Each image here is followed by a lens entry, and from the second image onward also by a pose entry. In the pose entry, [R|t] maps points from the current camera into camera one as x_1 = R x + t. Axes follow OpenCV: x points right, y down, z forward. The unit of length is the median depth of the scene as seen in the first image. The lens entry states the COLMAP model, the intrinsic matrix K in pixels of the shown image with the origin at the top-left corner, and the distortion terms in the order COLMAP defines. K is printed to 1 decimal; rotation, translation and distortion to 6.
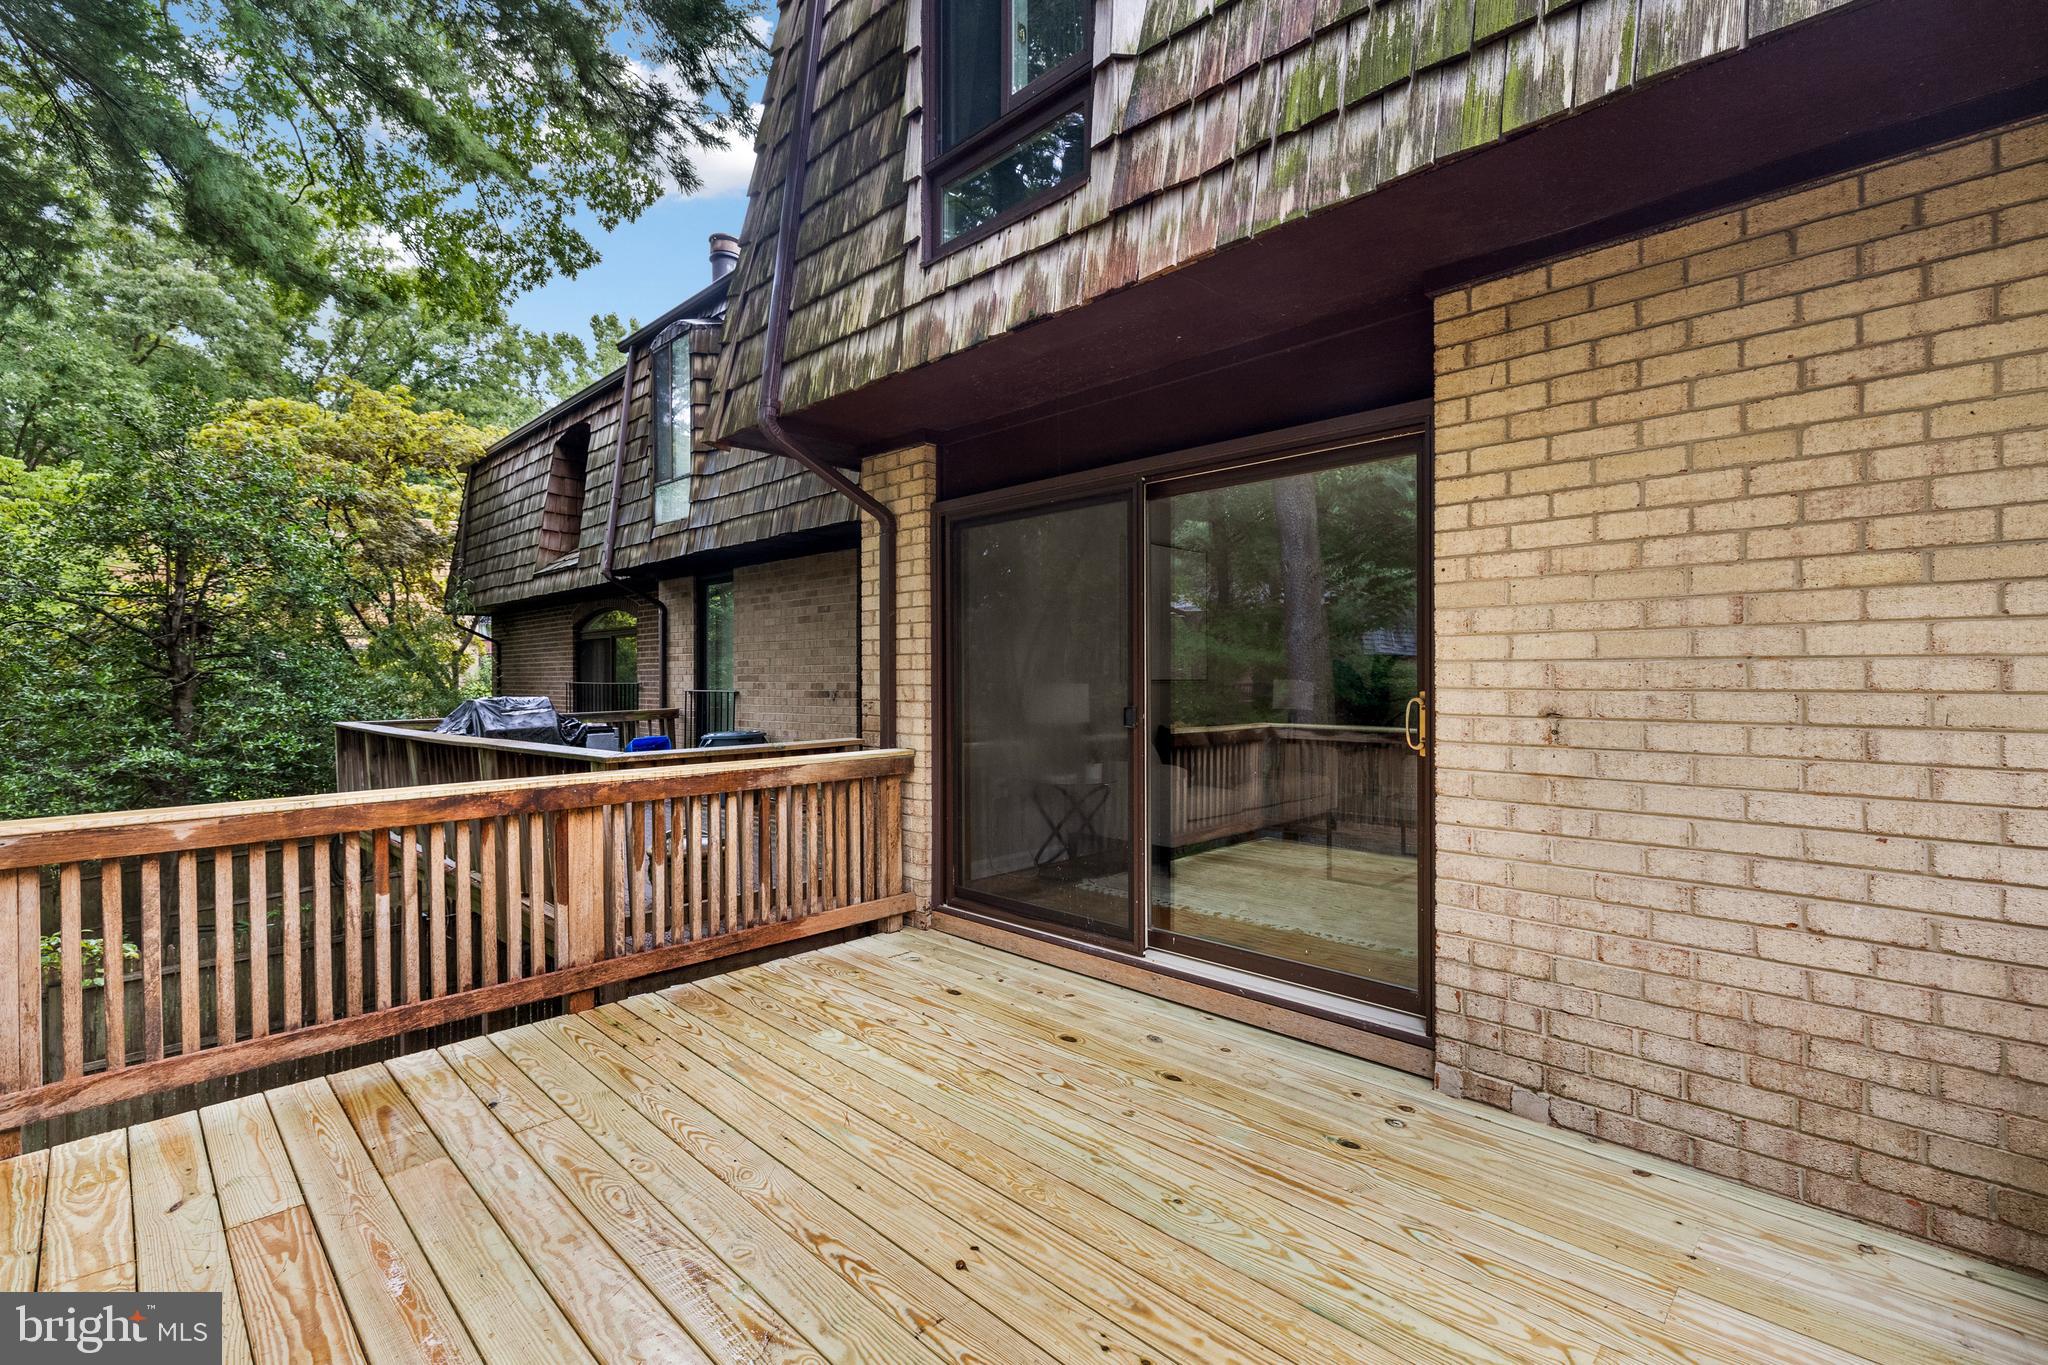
lens RADIAL K [[879.0, 0, 1012.7], [0, 879.0, 682.7], [0, 0, 1]] dist [-0.001473, 0.002024]
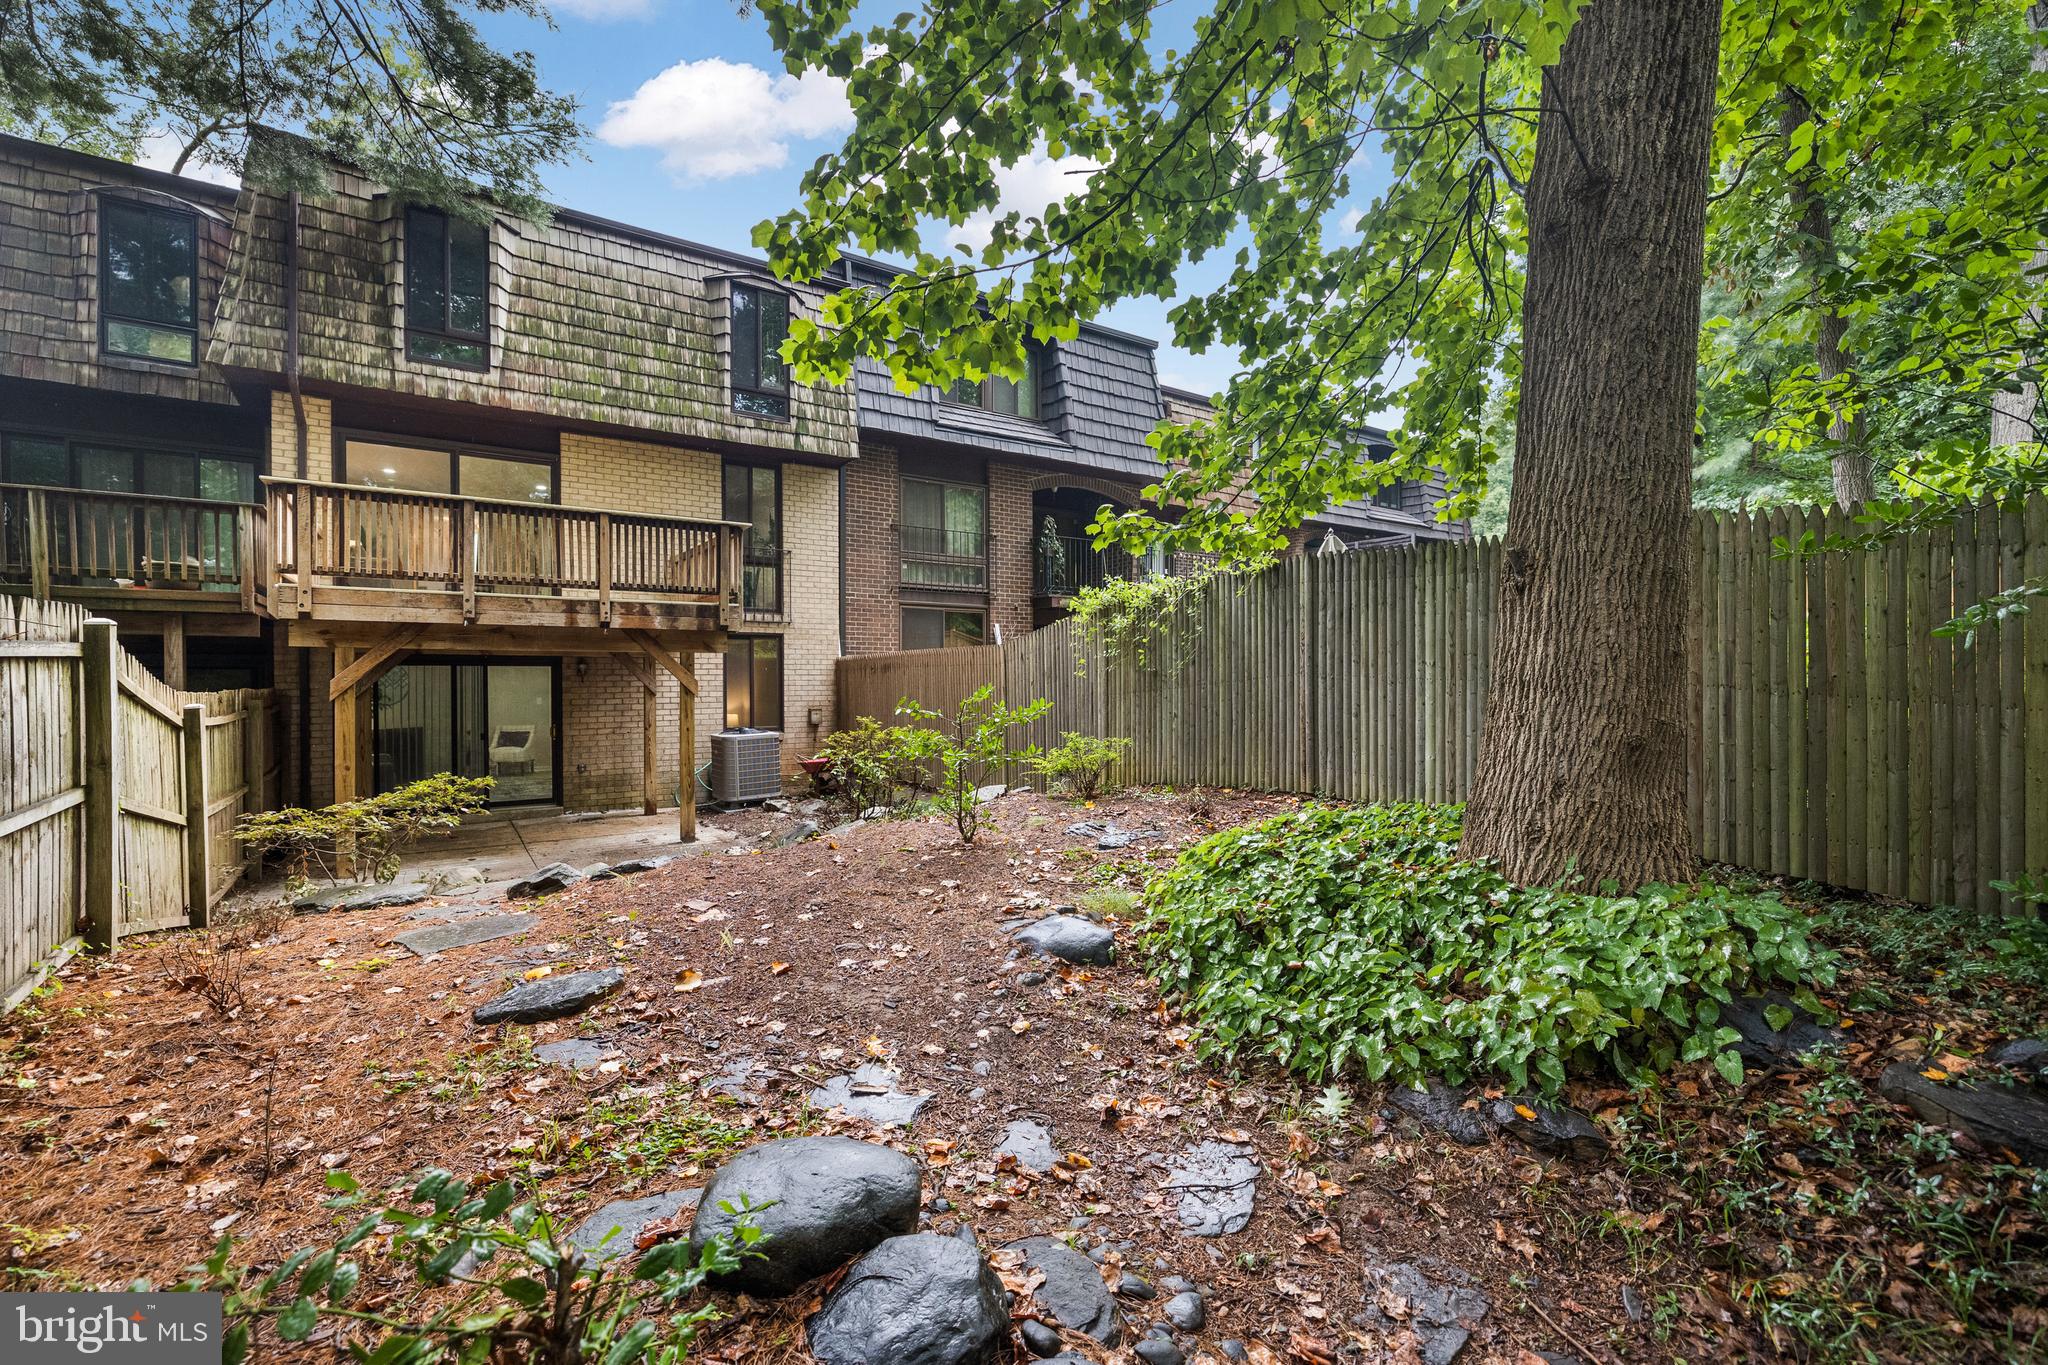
lens RADIAL K [[879.0, 0, 1030.4], [0, 879.0, 685.6], [0, 0, 1]] dist [-0.001473, 0.002024]
pose [[0.189726, -0.002792, 0.981833, -2.665338], [0.009641, 0.999953, 0.000980, 0.659880], [-0.981790, 0.009280, 0.189744, -1.658207]]
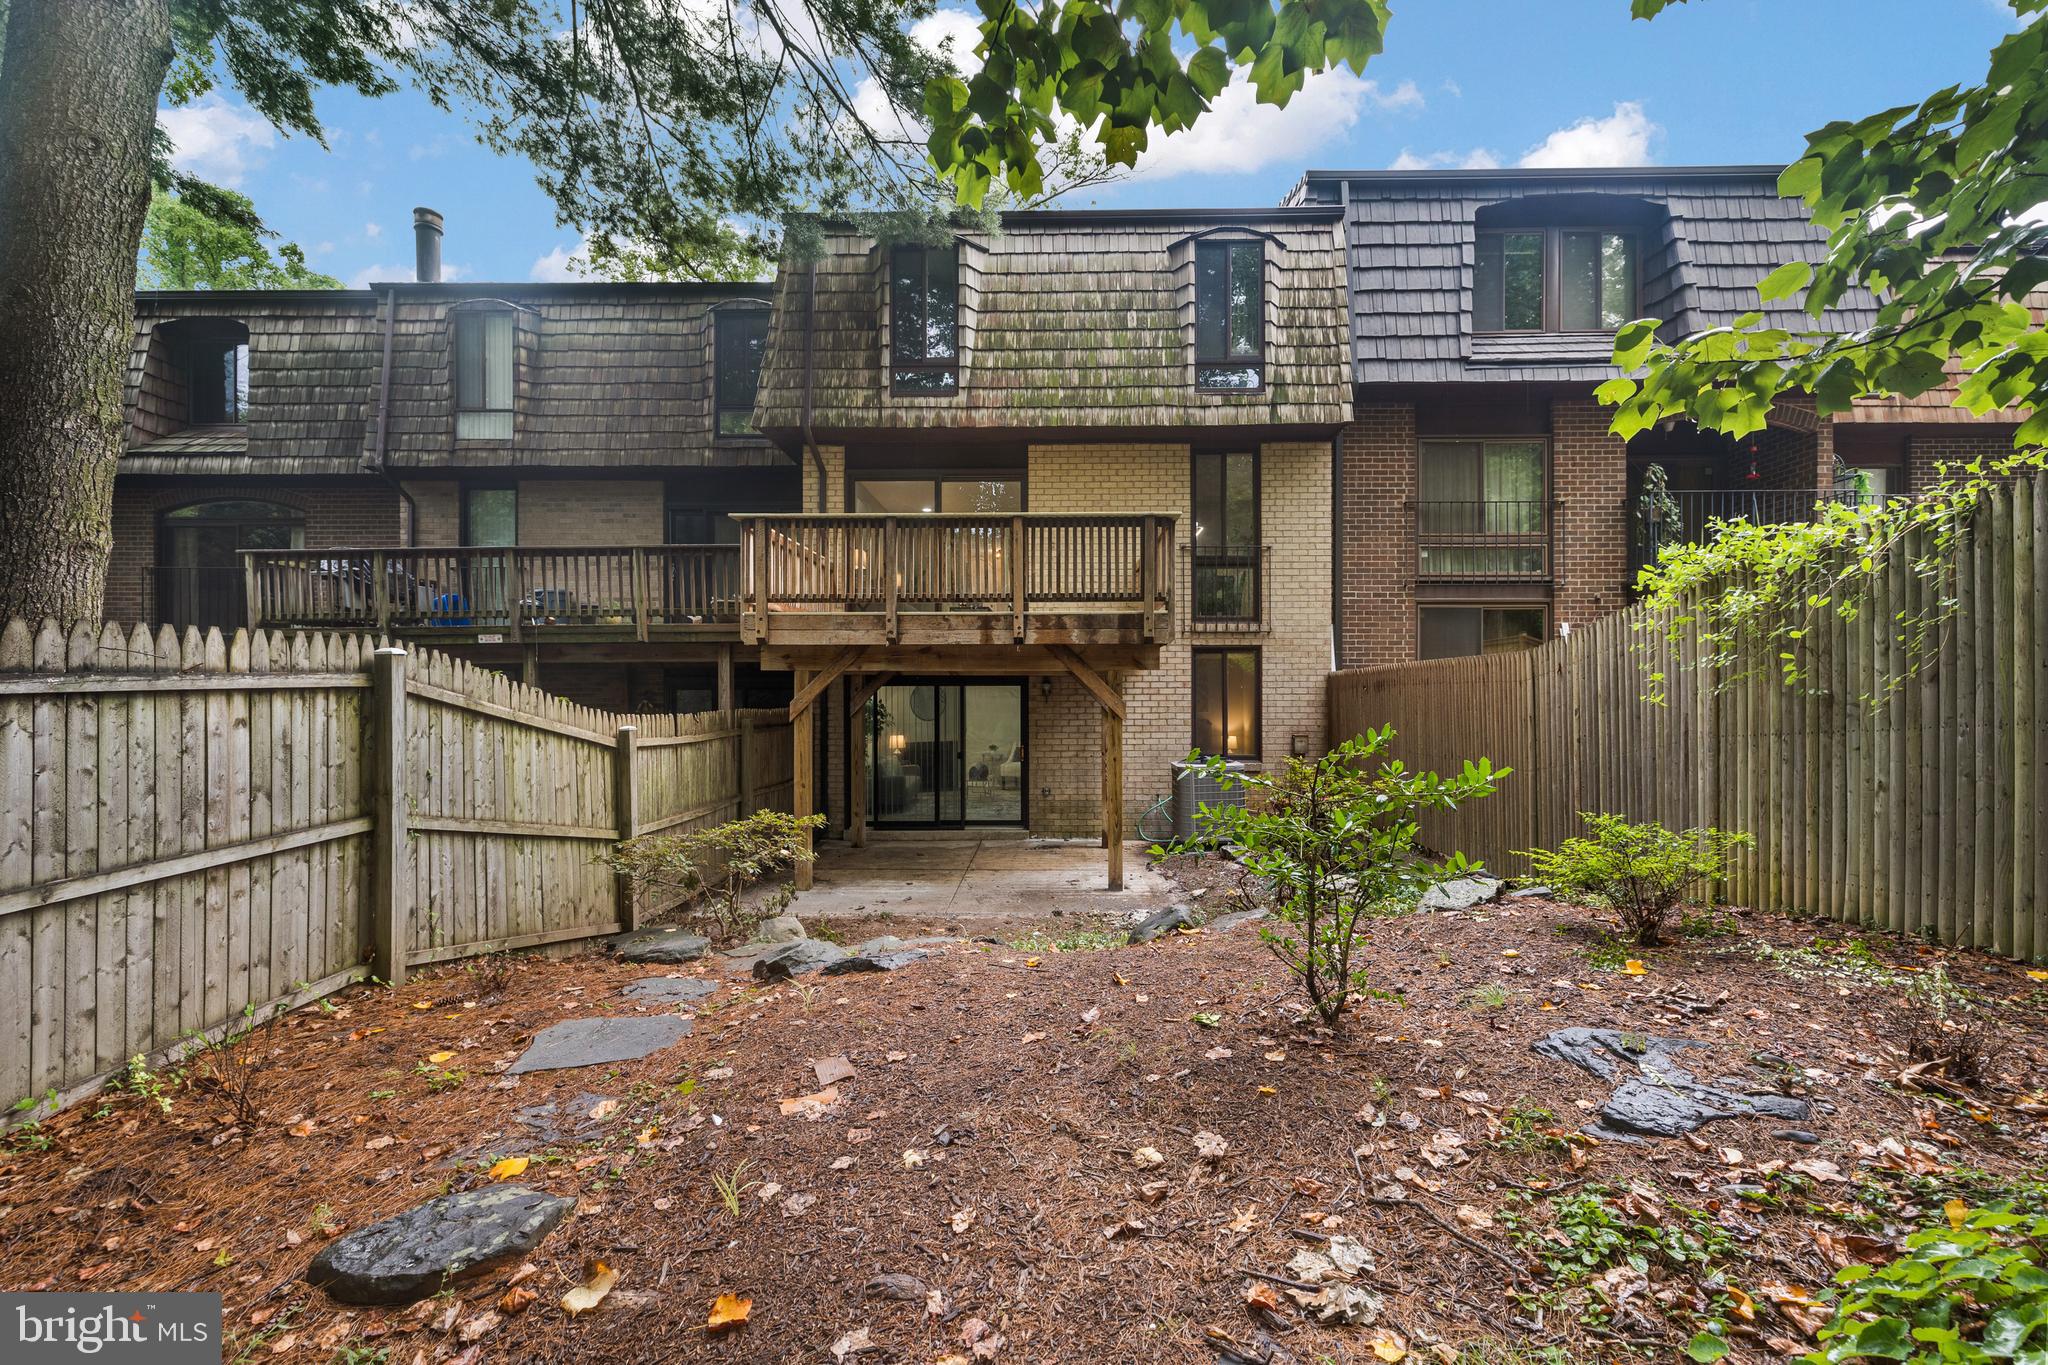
lens RADIAL K [[879.0, 0, 1044.3], [0, 879.0, 695.5], [0, 0, 1]] dist [-0.001473, 0.002024]
pose [[0.725214, 0.003131, 0.688517, -1.887837], [0.003079, 0.999965, -0.007791, 0.633359], [-0.688517, 0.007771, 0.725179, -1.671544]]
